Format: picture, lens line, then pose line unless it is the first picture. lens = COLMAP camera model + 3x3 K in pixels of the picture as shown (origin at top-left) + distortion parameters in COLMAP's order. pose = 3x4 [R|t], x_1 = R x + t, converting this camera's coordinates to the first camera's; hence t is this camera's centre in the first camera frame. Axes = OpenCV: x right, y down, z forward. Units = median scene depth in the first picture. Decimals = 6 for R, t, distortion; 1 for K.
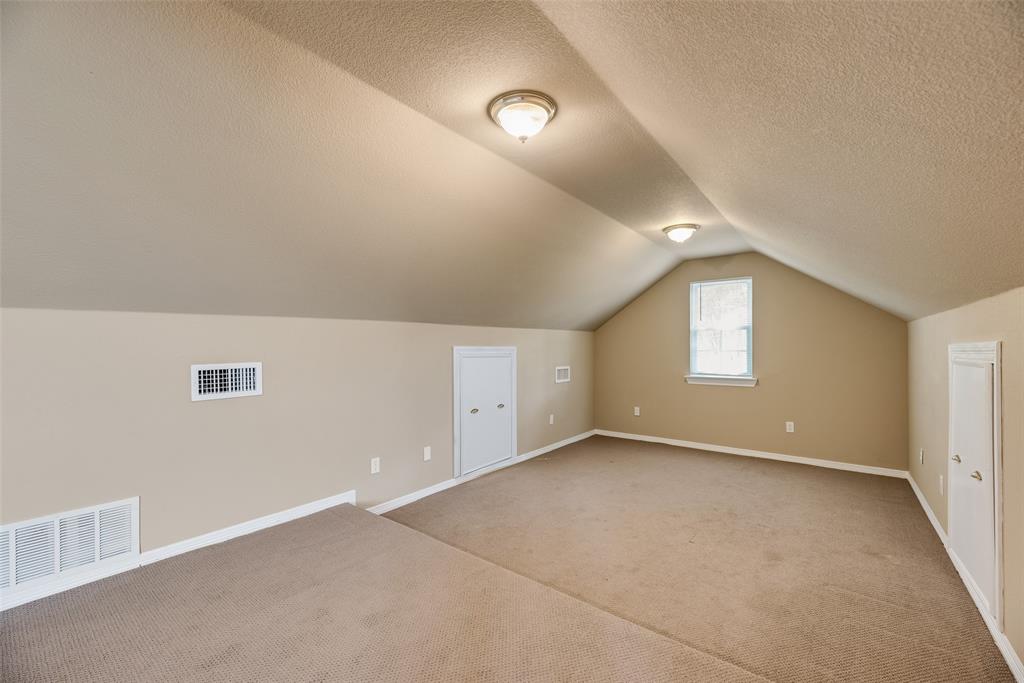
lens RADIAL K [[412.7, 0, 511.6], [0, 412.7, 344.5], [0, 0, 1]] dist [-0.000348, -0.000367]
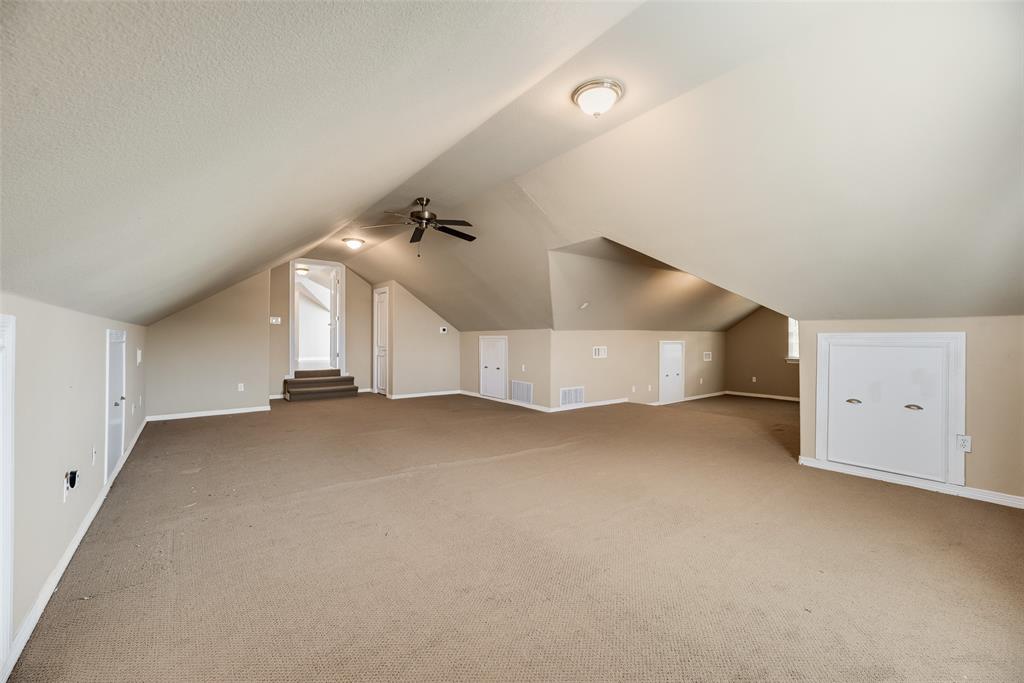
lens RADIAL K [[412.7, 0, 510.8], [0, 412.7, 340.2], [0, 0, 1]] dist [-0.000348, -0.000367]
pose [[0.969742, 0.008016, -0.244000, -0.281460], [-0.005869, 0.999937, 0.009523, -0.011089], [0.244061, -0.007803, 0.969728, -0.984585]]
